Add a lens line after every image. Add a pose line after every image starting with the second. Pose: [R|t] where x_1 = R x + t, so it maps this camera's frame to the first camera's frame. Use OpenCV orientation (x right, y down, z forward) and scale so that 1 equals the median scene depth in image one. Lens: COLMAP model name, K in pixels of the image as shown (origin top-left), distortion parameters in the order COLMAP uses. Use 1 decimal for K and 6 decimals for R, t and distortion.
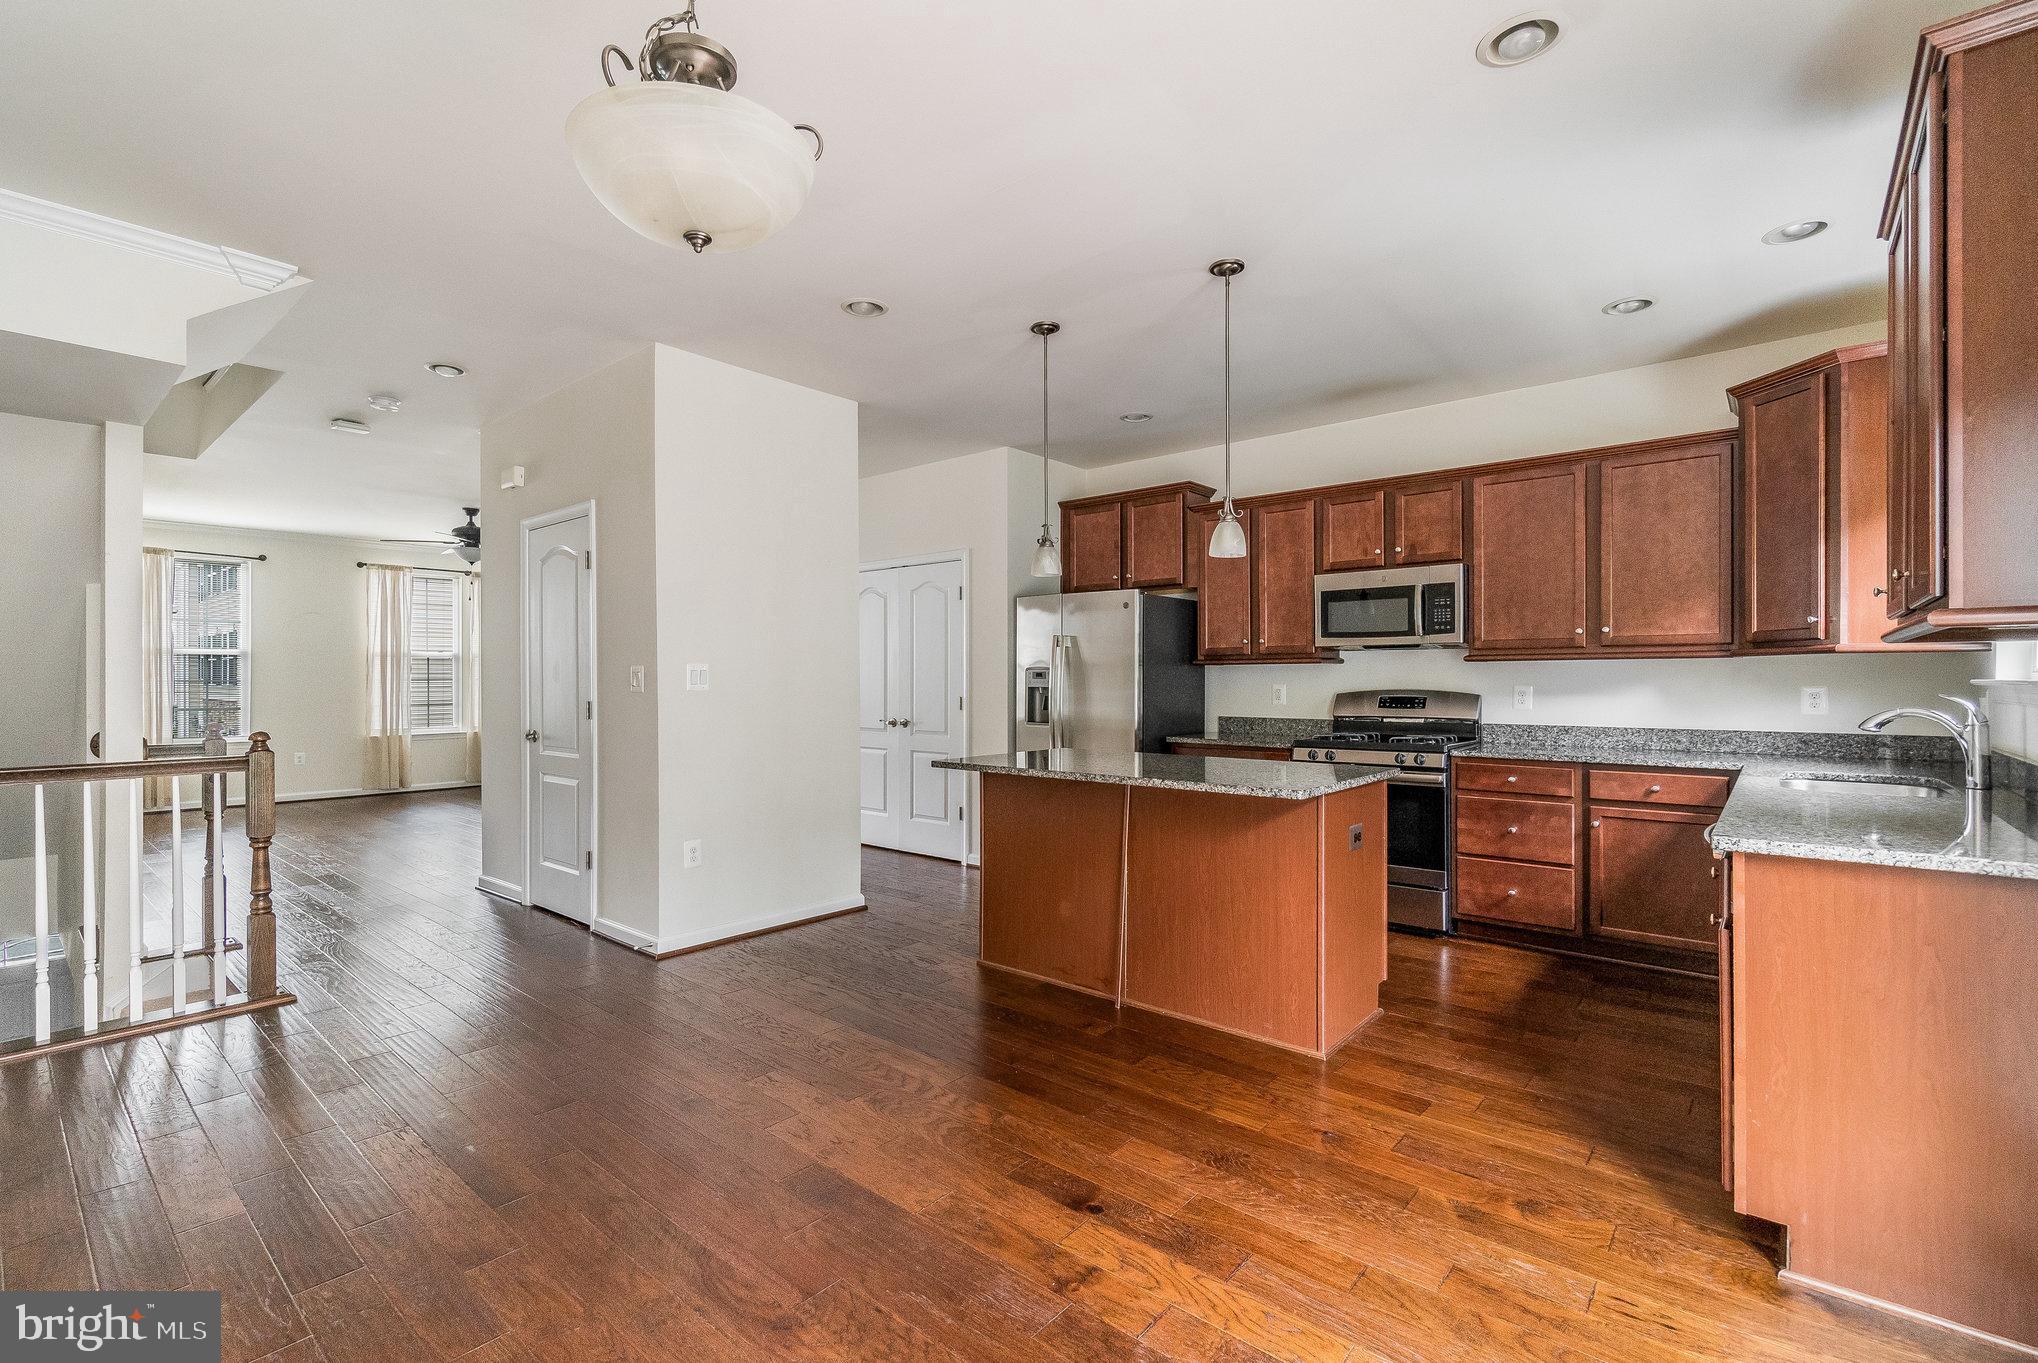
lens RADIAL K [[897.4, 0, 1009.5], [0, 897.4, 678.1], [0, 0, 1]] dist [0.002079, 0.000243]
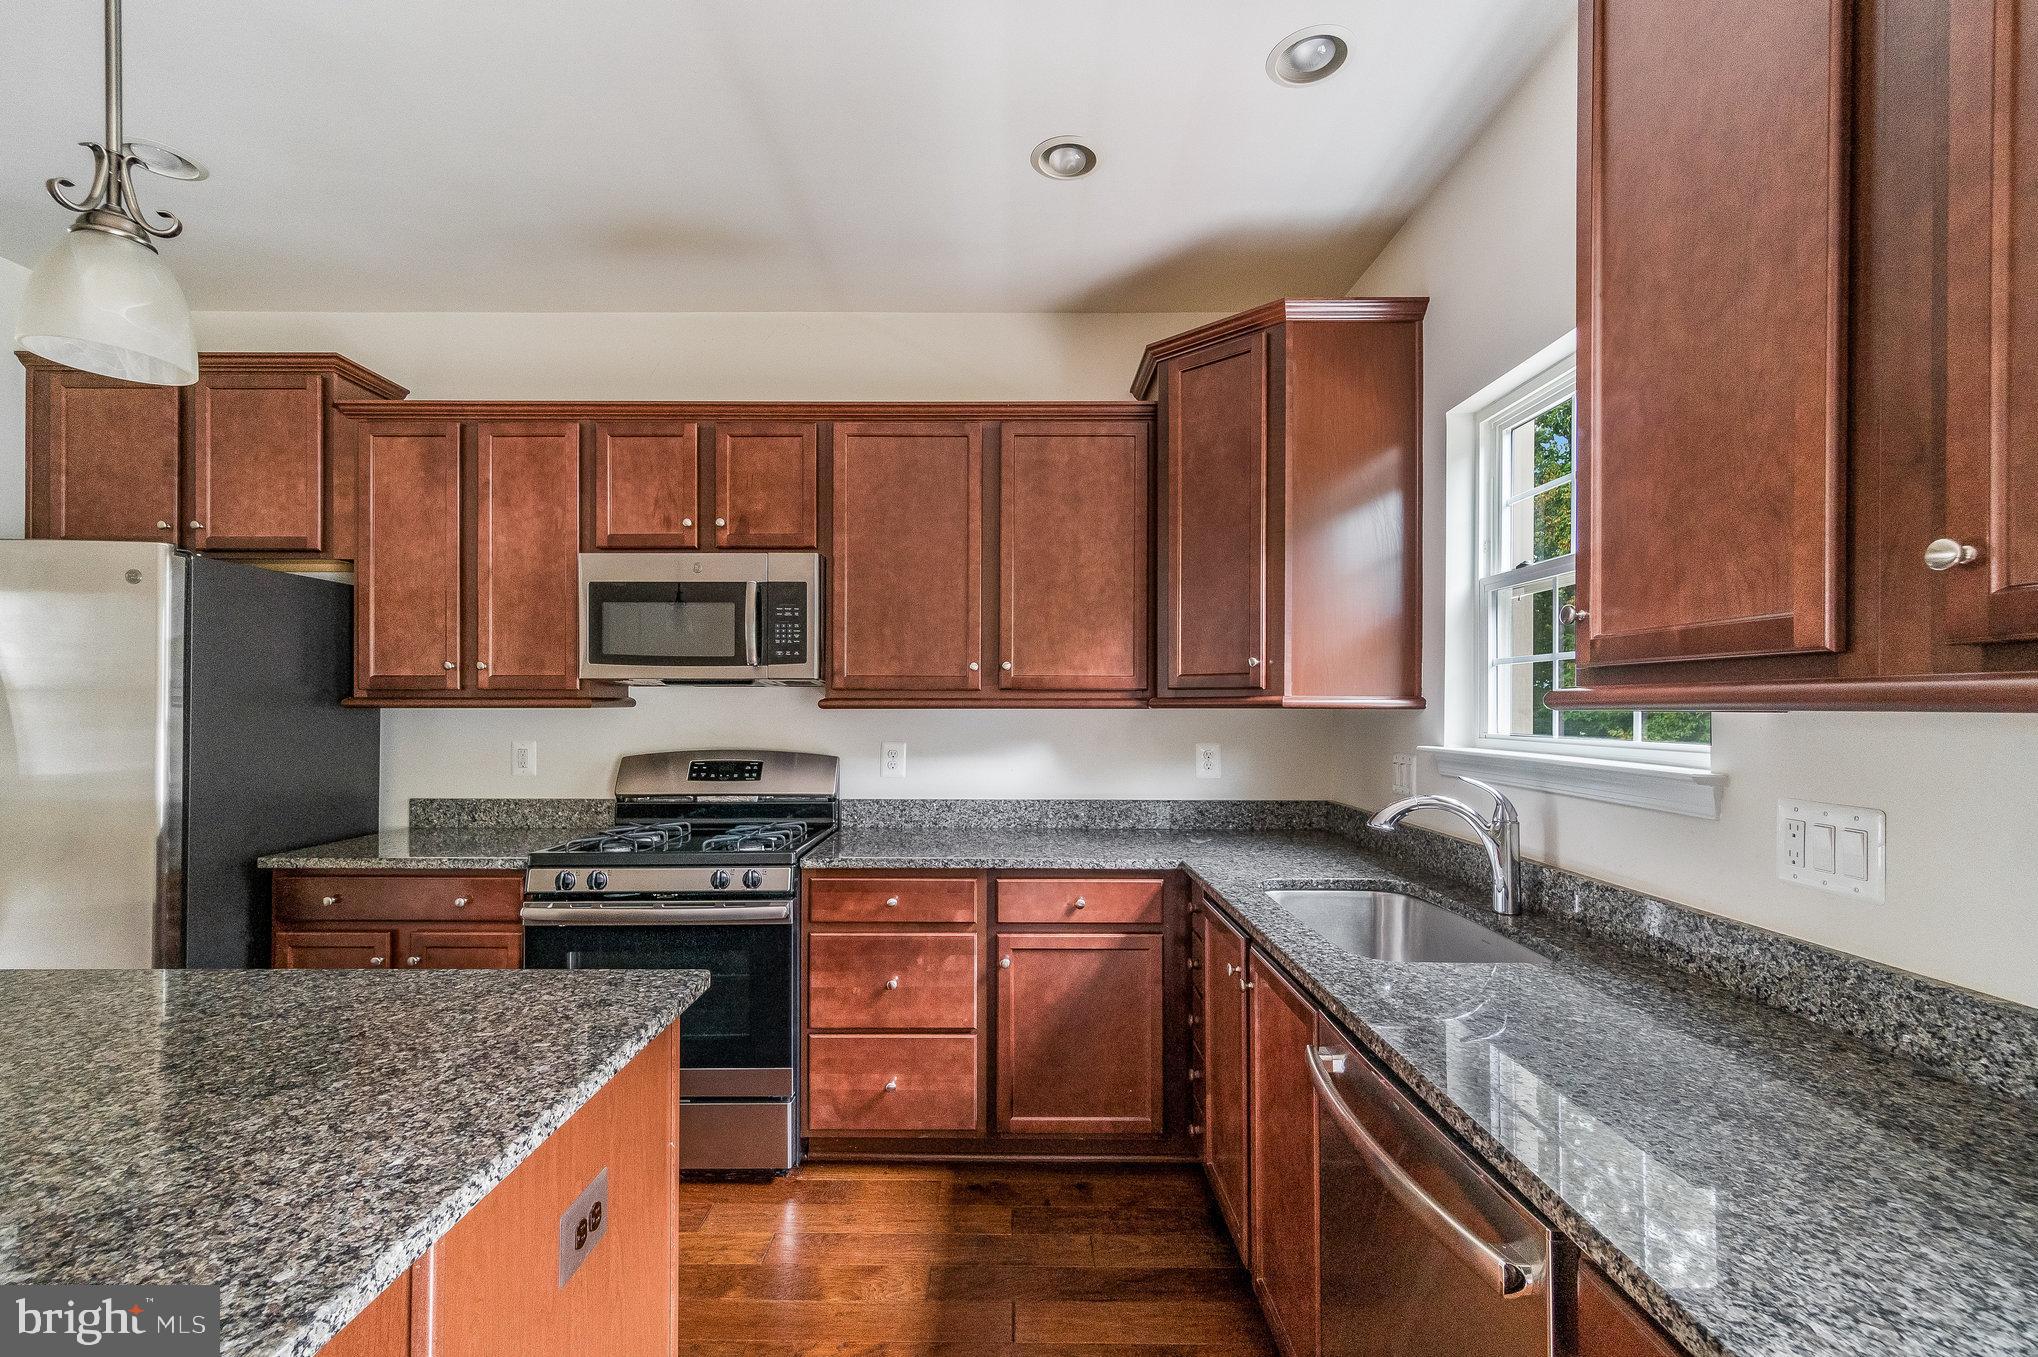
lens RADIAL K [[888.2, 0, 1004.9], [0, 888.2, 699.4], [0, 0, 1]] dist [-0.000671, 0.000165]
pose [[0.760873, 0.006454, 0.648869, 0.202920], [-0.004176, 0.999979, -0.005049, -0.022767], [-0.648887, 0.001132, 0.760884, 0.445789]]
